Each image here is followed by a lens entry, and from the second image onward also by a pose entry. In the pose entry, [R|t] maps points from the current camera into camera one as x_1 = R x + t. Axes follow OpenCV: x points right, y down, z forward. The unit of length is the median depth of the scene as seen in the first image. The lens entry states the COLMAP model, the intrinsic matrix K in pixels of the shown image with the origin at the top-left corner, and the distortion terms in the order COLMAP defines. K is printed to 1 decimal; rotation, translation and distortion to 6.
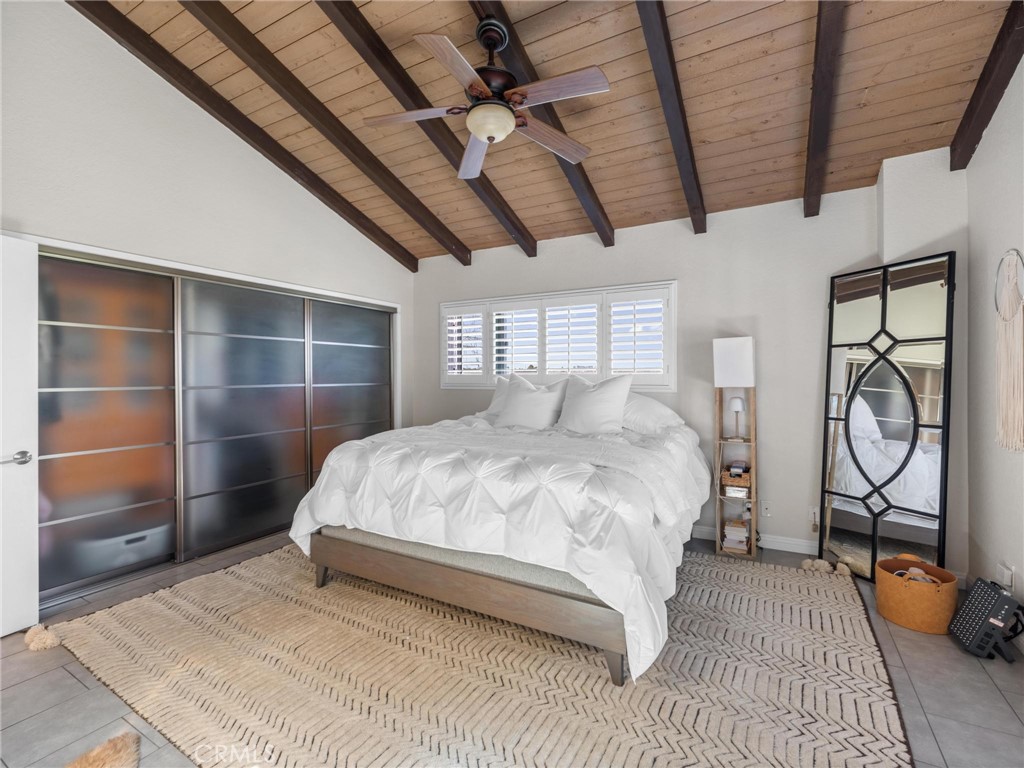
lens RADIAL K [[467.0, 0, 516.1], [0, 467.0, 377.0], [0, 0, 1]] dist [-0.000463, 0.000417]
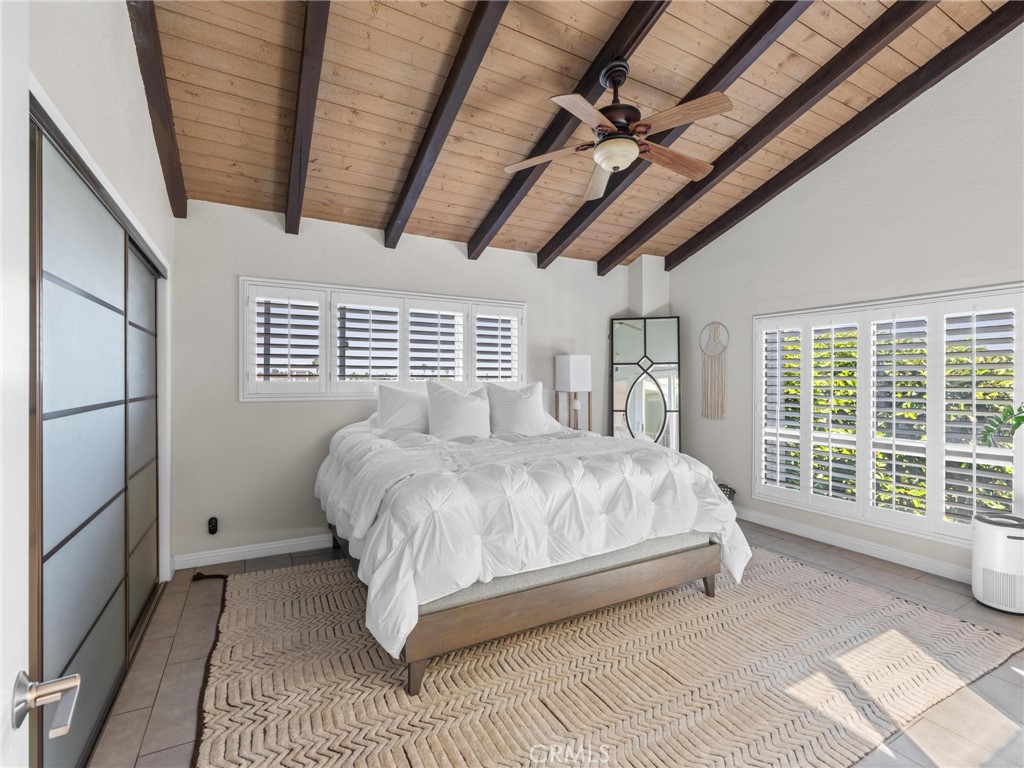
lens RADIAL K [[478.1, 0, 515.8], [0, 478.1, 380.2], [0, 0, 1]] dist [-0.000061, 0.000151]
pose [[0.526974, 0.004198, 0.849871, -0.793875], [0.004743, 0.999958, -0.007880, -0.000963], [-0.849868, 0.008183, 0.526932, 0.427811]]
